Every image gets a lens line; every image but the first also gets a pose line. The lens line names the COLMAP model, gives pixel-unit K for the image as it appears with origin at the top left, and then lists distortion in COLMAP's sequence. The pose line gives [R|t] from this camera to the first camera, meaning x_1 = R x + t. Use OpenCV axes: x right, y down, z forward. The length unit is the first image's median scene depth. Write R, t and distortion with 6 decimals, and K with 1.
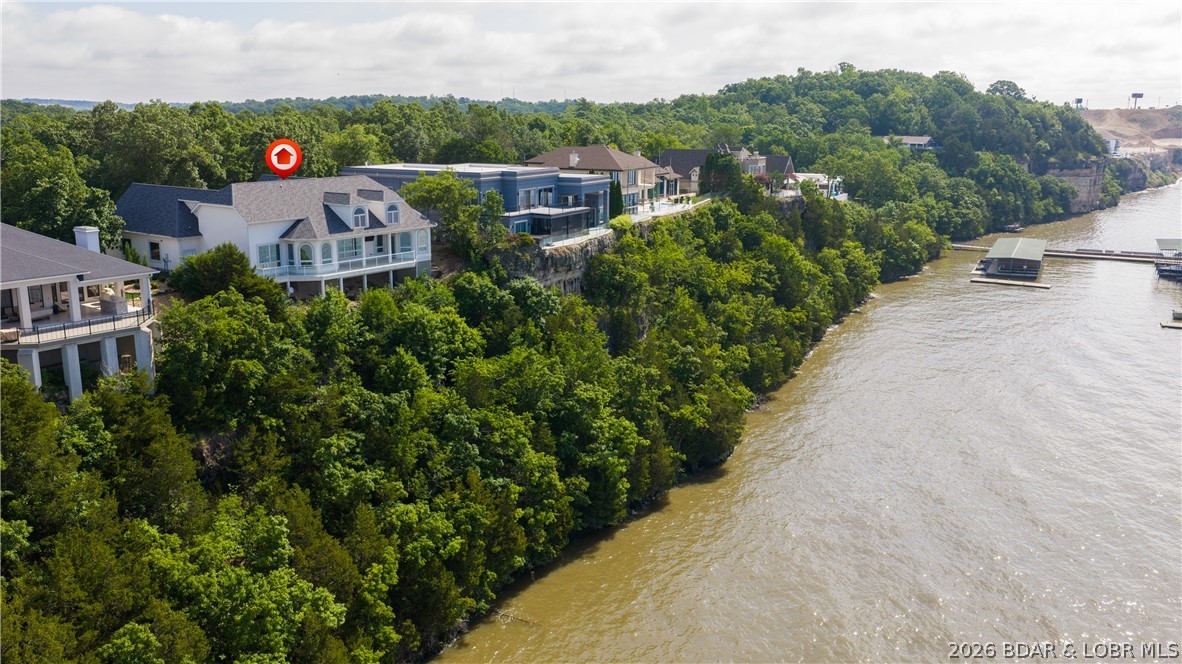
lens RADIAL K [[992.3, 0, 591.0], [0, 992.3, 332.0], [0, 0, 1]] dist [0.005474, -0.005309]
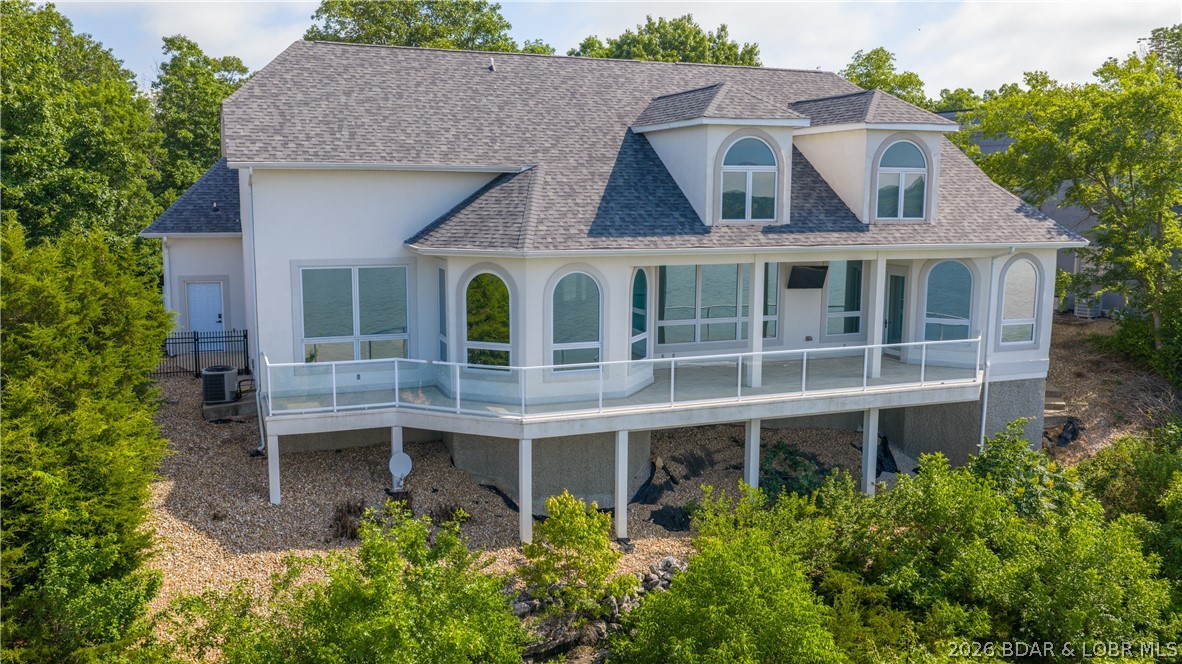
lens RADIAL K [[992.3, 0, 591.0], [0, 992.3, 332.0], [0, 0, 1]] dist [0.005474, -0.005309]
pose [[0.845948, 0.075162, -0.527942, -0.129962], [-0.116575, 0.992137, -0.045545, -0.060644], [0.520368, 0.100074, 0.848058, 0.739736]]
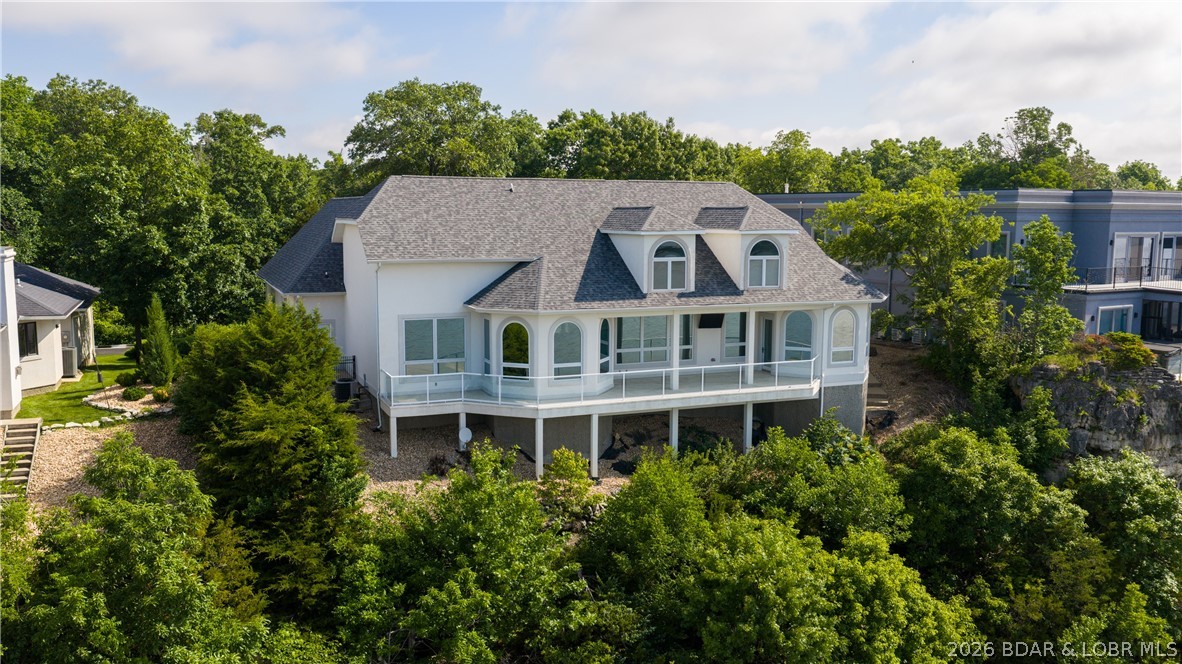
lens RADIAL K [[992.3, 0, 591.0], [0, 992.3, 332.0], [0, 0, 1]] dist [0.005474, -0.005309]
pose [[0.861091, 0.062287, -0.504621, -0.055815], [-0.111675, 0.991402, -0.068191, -0.055275], [0.496035, 0.115073, 0.860643, 0.610837]]
